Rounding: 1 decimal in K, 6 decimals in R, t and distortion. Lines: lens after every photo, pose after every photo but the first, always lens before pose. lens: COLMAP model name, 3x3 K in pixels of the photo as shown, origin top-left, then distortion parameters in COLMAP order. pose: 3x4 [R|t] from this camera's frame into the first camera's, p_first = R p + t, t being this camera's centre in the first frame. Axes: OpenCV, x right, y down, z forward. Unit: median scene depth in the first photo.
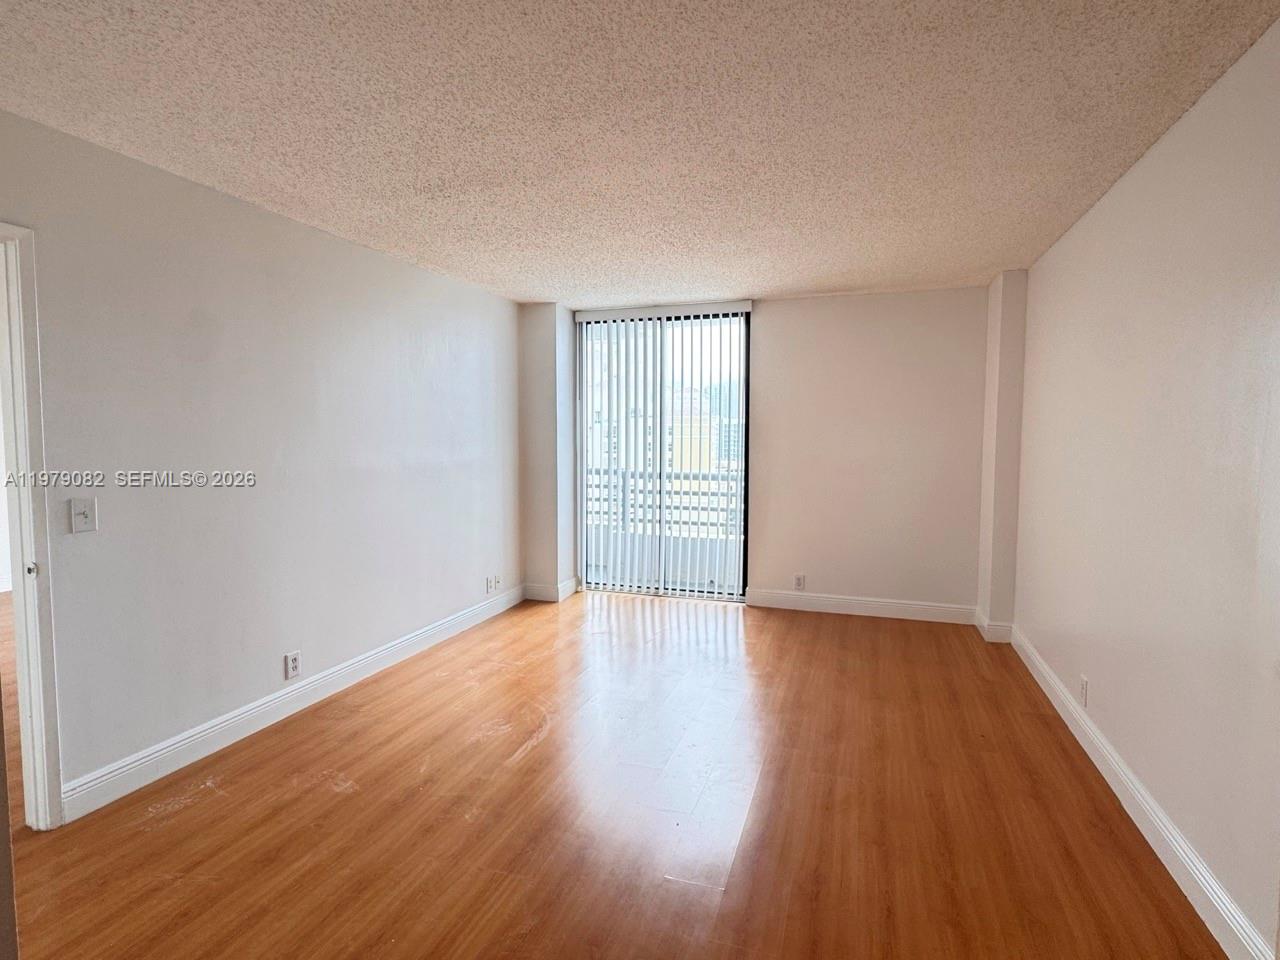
lens RADIAL K [[659.8, 0, 640.0], [0, 659.8, 480.0], [0, 0, 1]] dist [-0.002584, 0.001305]
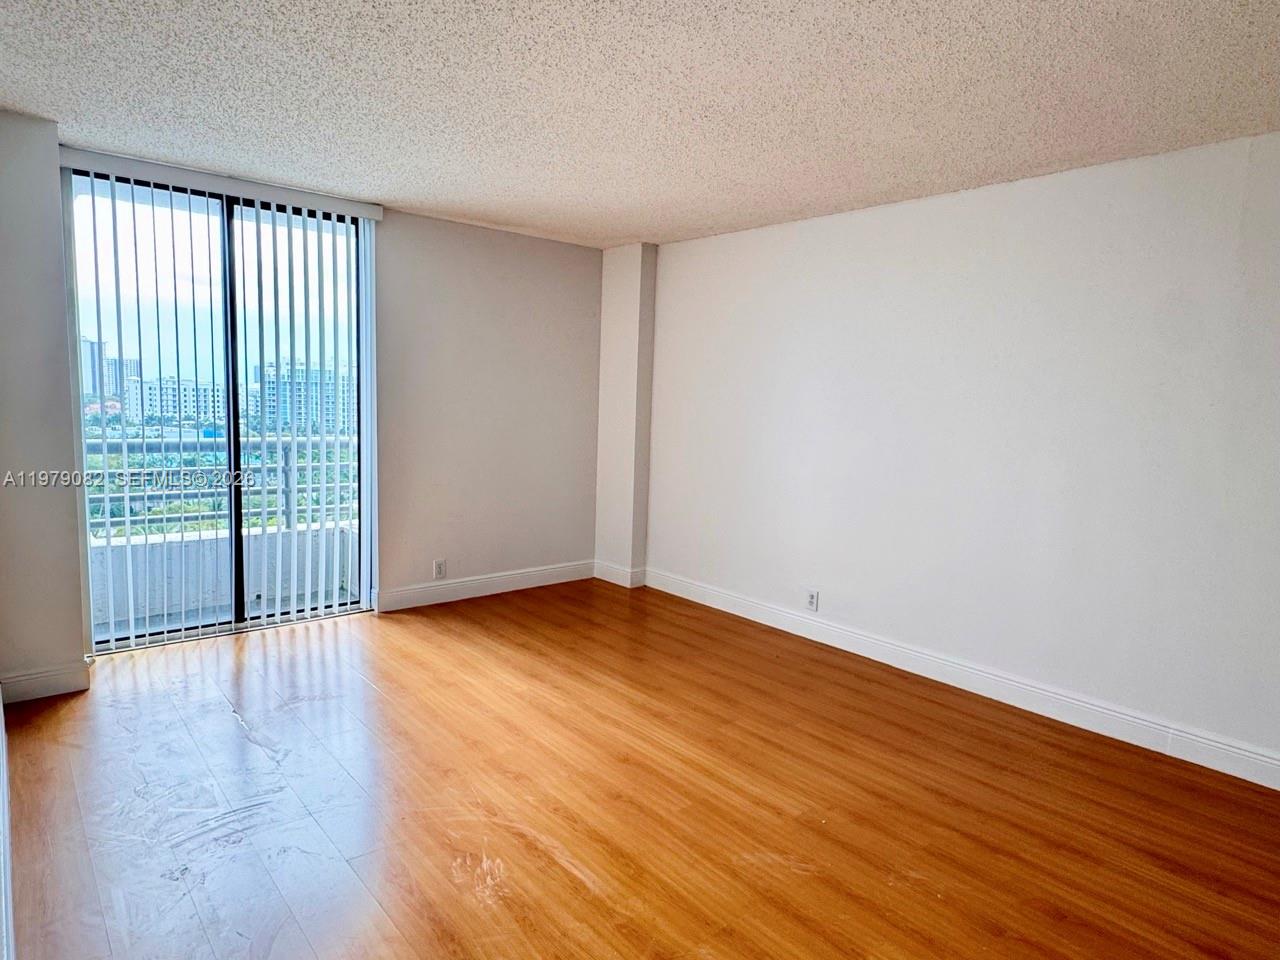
lens RADIAL K [[747.5, 0, 640.0], [0, 747.5, 480.0], [0, 0, 1]] dist [-0.005557, -0.001102]
pose [[0.507275, -0.083149, 0.857764, -0.594757], [0.026728, 0.996374, 0.080779, -0.035562], [-0.861370, -0.018050, 0.507658, 0.435378]]
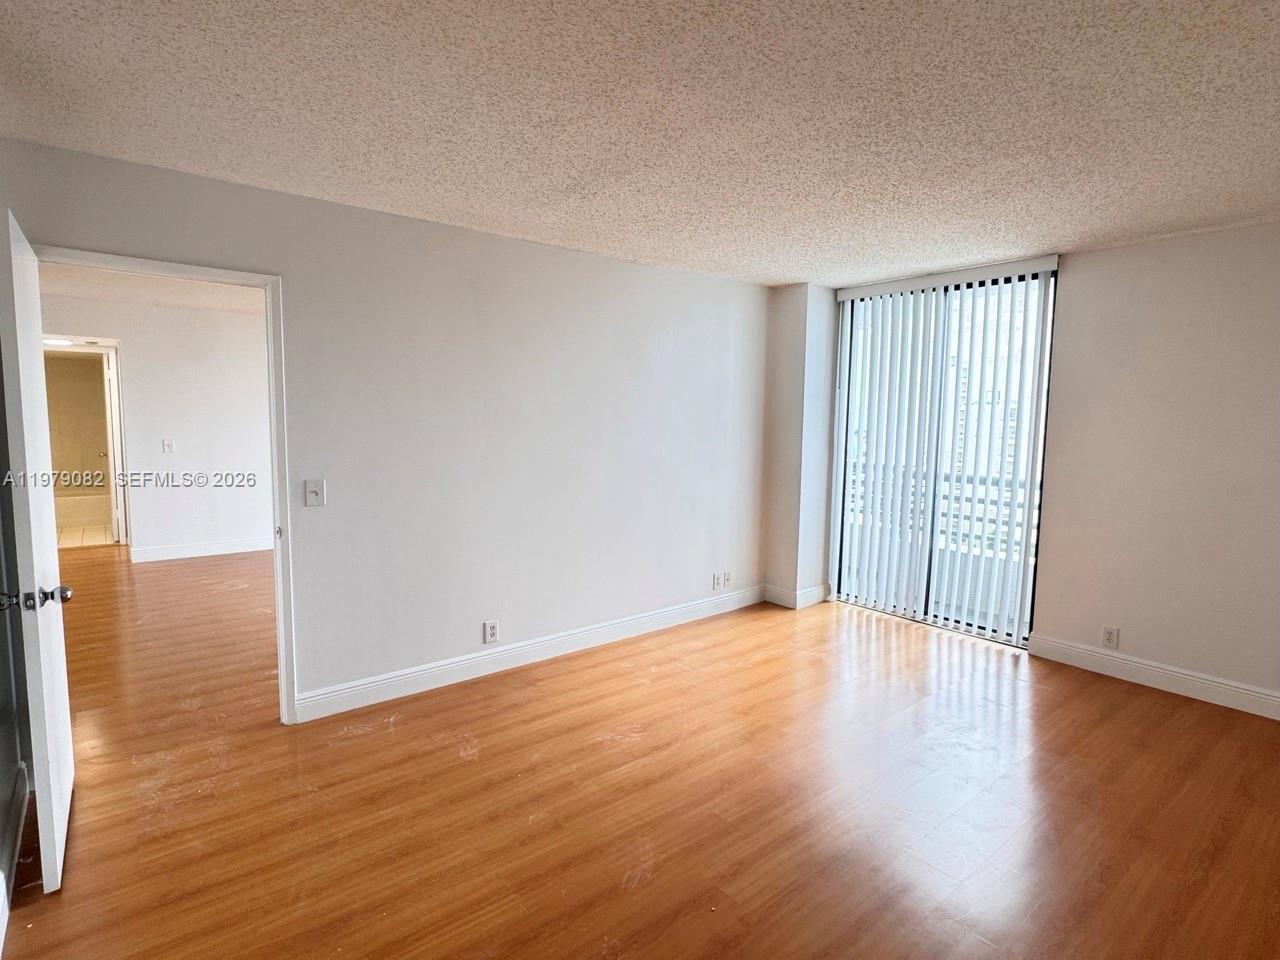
lens RADIAL K [[659.8, 0, 640.0], [0, 659.8, 480.0], [0, 0, 1]] dist [-0.002584, 0.001305]
pose [[0.848001, 0.061043, -0.526467, 0.242661], [-0.045971, 0.998073, 0.041678, -0.035729], [0.527997, -0.011140, 0.849173, 0.150091]]
